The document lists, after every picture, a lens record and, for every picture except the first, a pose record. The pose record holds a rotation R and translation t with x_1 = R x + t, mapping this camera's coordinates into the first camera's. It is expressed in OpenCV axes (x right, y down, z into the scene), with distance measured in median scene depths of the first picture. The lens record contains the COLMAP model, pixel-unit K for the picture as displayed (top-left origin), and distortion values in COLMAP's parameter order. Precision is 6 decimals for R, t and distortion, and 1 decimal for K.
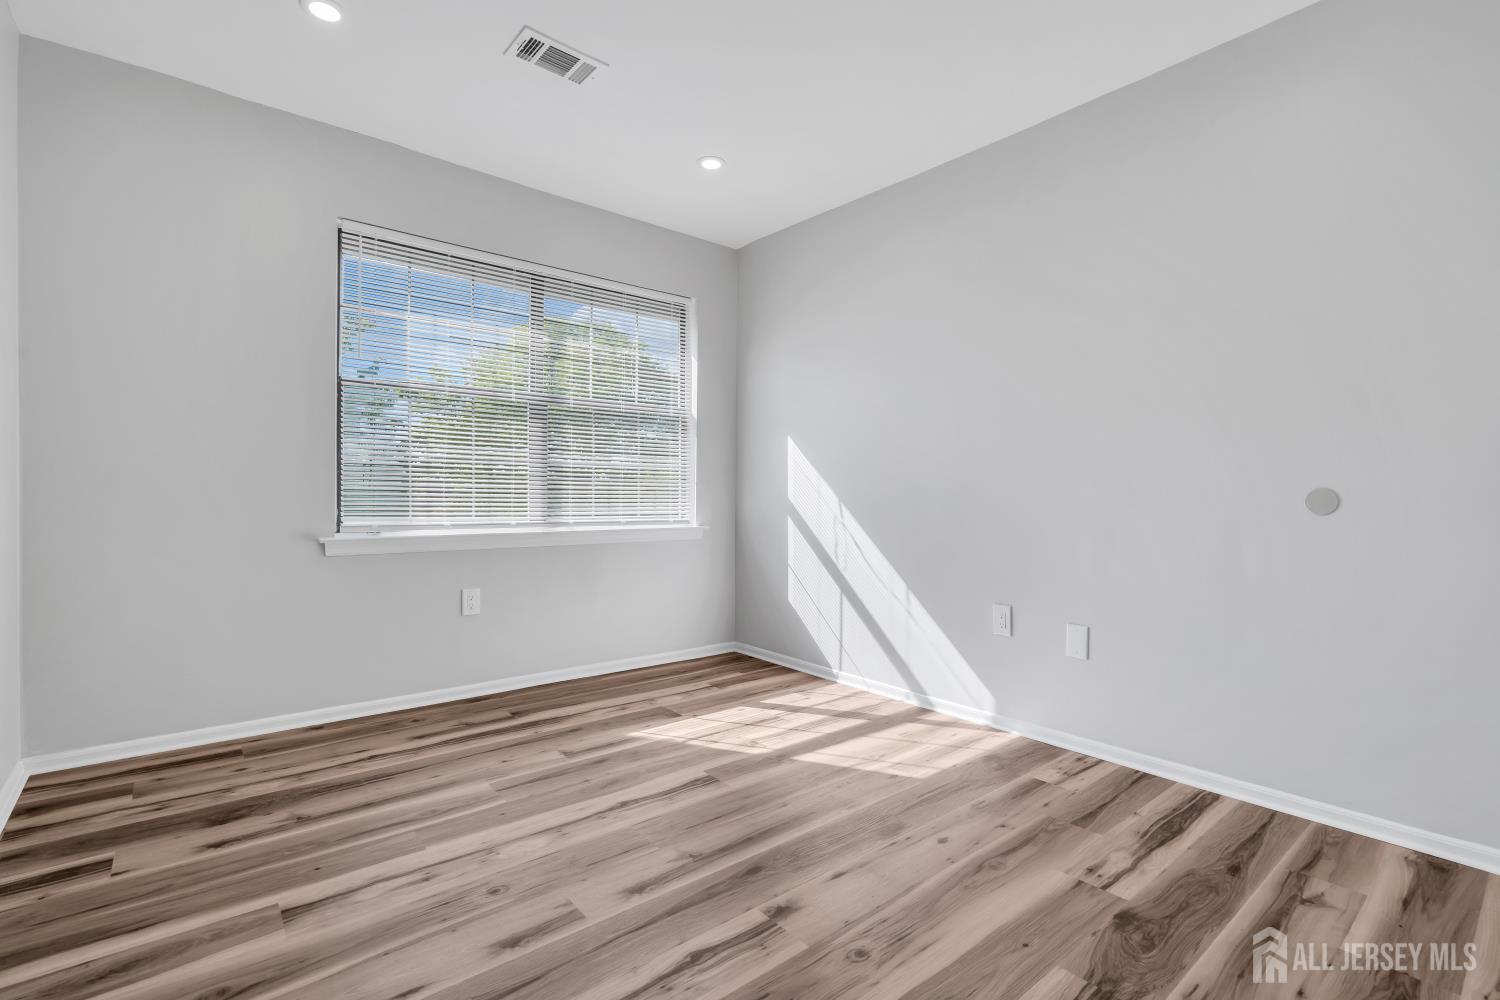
lens RADIAL K [[695.5, 0, 750.3], [0, 695.5, 497.1], [0, 0, 1]] dist [0.004086, 0.000592]
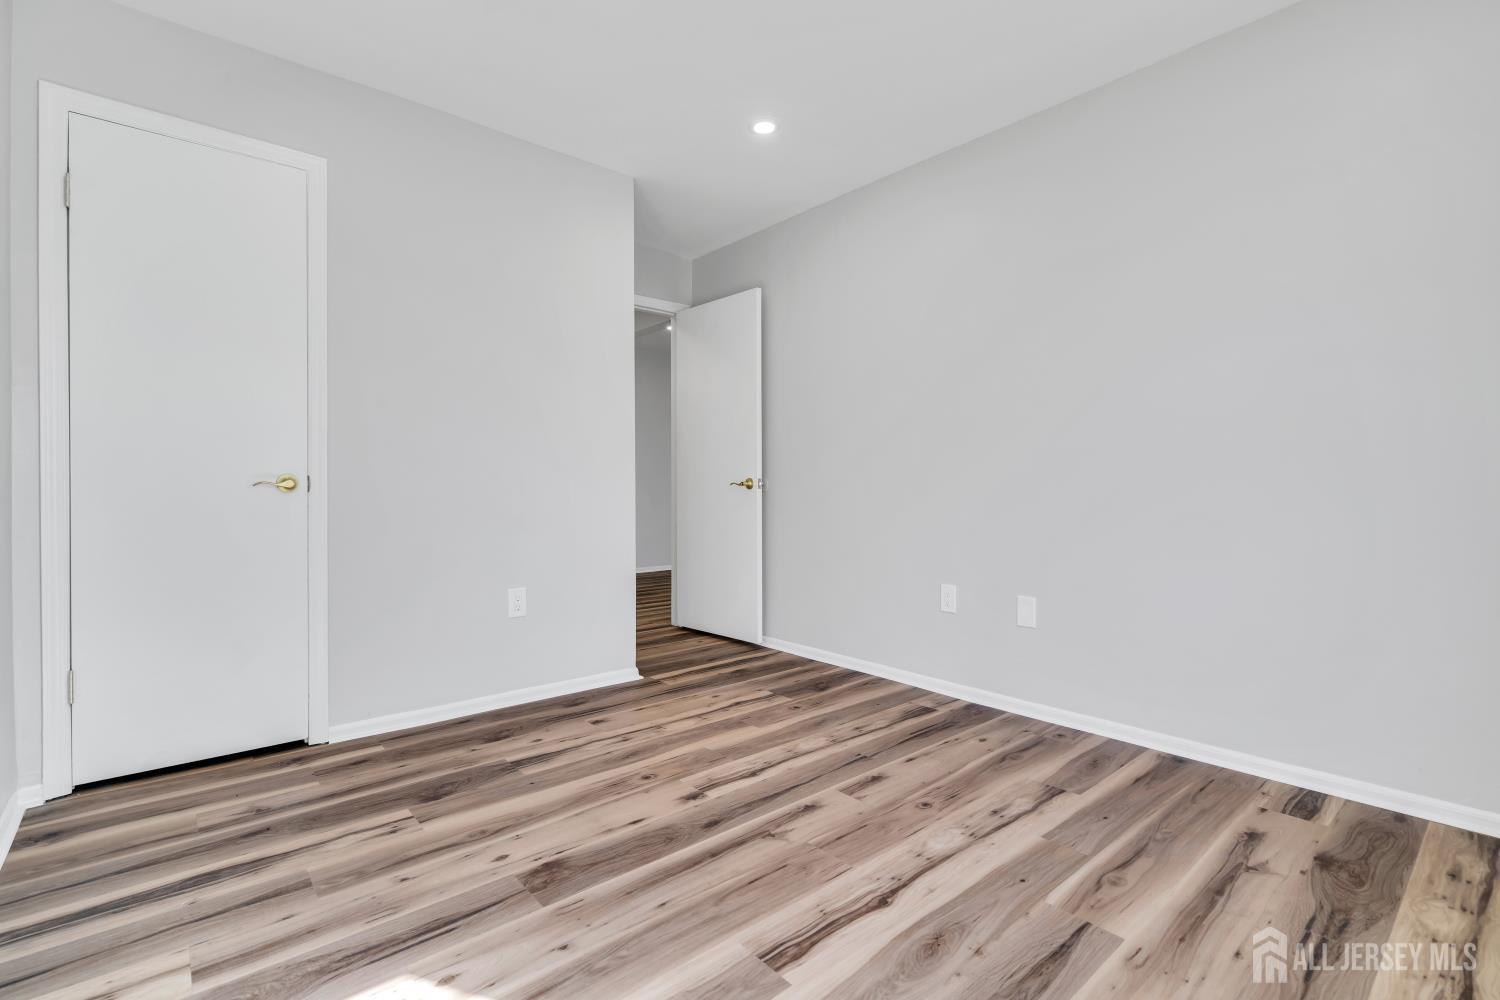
lens RADIAL K [[695.5, 0, 749.8], [0, 695.5, 493.3], [0, 0, 1]] dist [0.004086, 0.000592]
pose [[-0.999821, -0.005146, -0.018231, -0.031063], [-0.005436, 0.999859, 0.015916, 0.000612], [0.018146, 0.016012, -0.999707, 2.061355]]
